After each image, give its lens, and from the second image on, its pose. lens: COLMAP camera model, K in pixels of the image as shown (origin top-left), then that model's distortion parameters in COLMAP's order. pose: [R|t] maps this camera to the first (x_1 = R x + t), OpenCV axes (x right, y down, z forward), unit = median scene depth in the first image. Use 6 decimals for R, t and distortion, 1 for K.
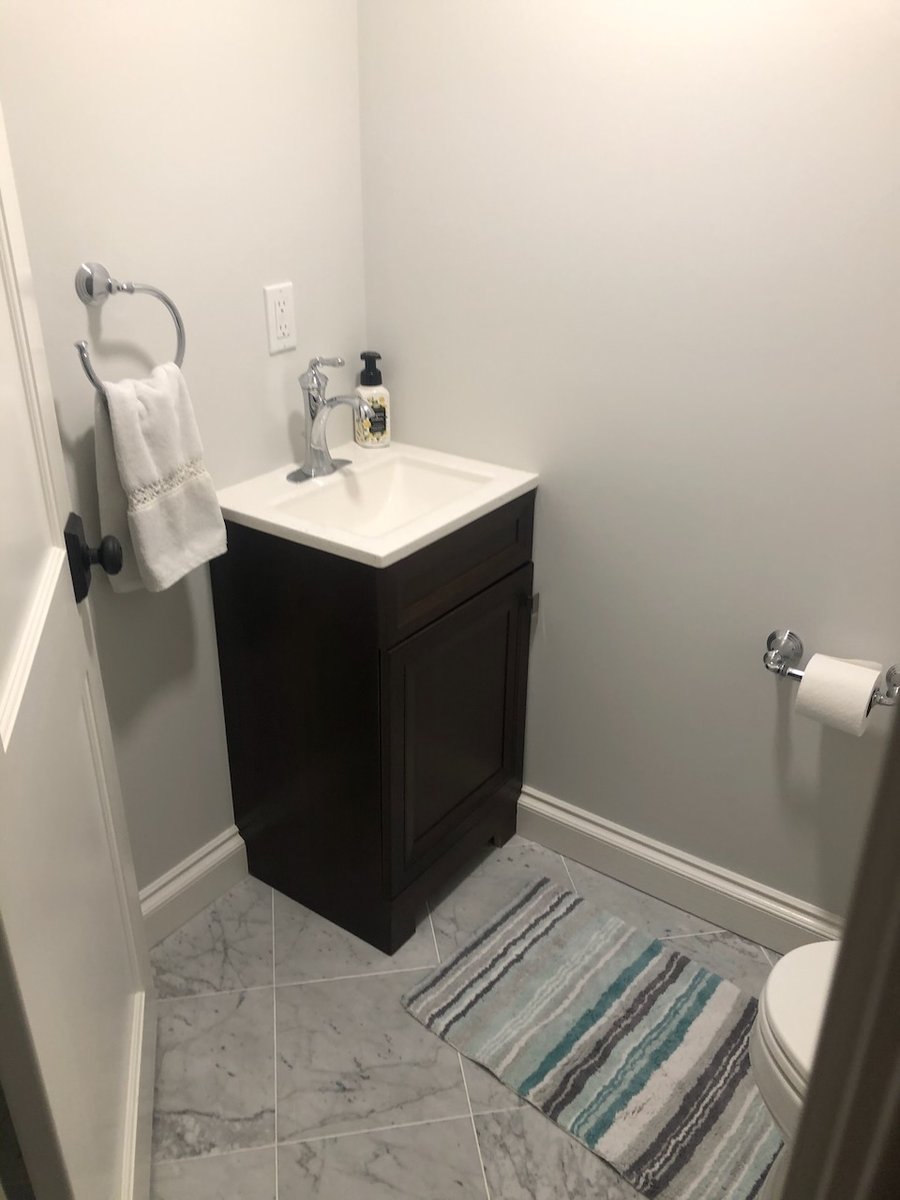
lens RADIAL K [[970.7, 0, 451.4], [0, 970.7, 597.0], [0, 0, 1]] dist [0.036173, -0.020326]
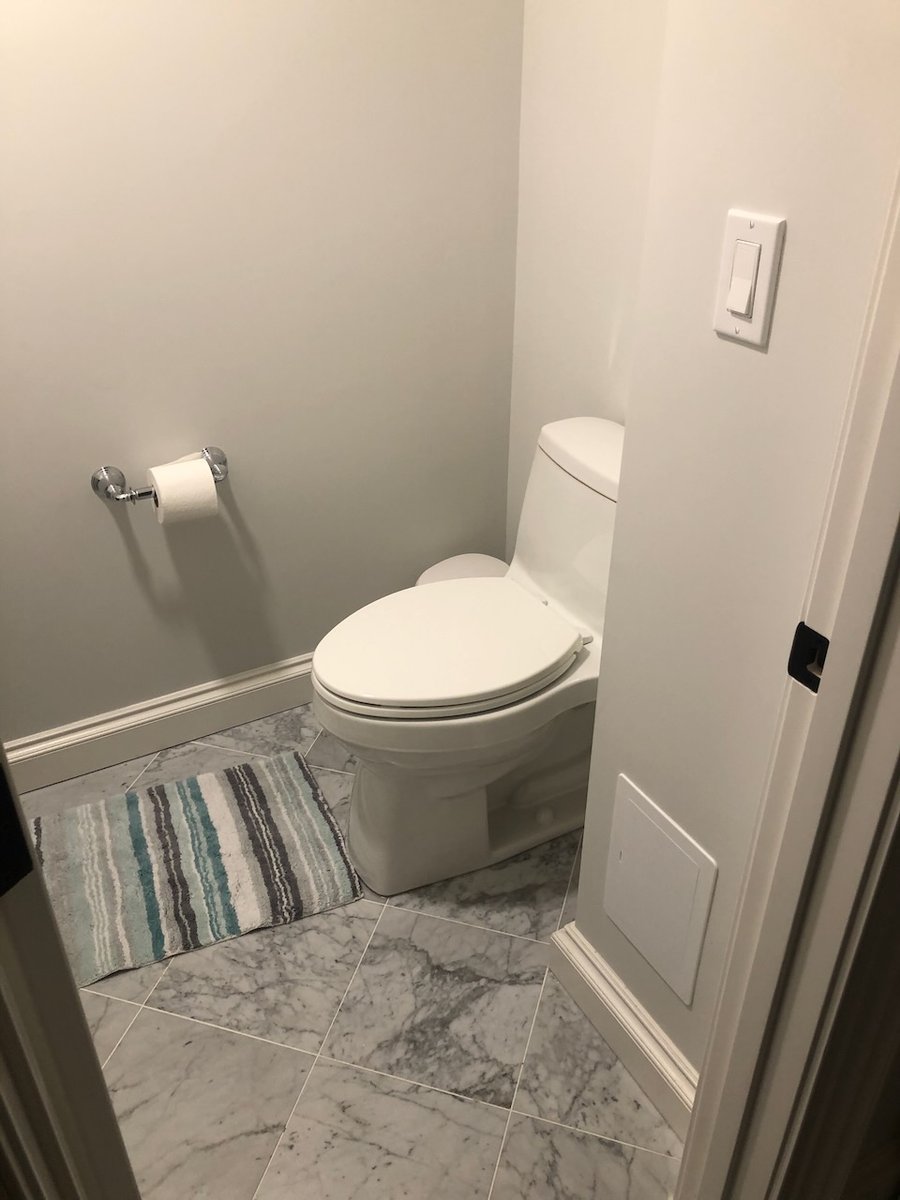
lens RADIAL K [[970.7, 0, 455.8], [0, 970.7, 604.5], [0, 0, 1]] dist [0.036173, -0.020326]
pose [[0.440282, -0.481588, 0.757776, -0.388473], [0.395629, 0.861688, 0.317759, -0.024639], [-0.805995, 0.159895, 0.569917, 0.085413]]
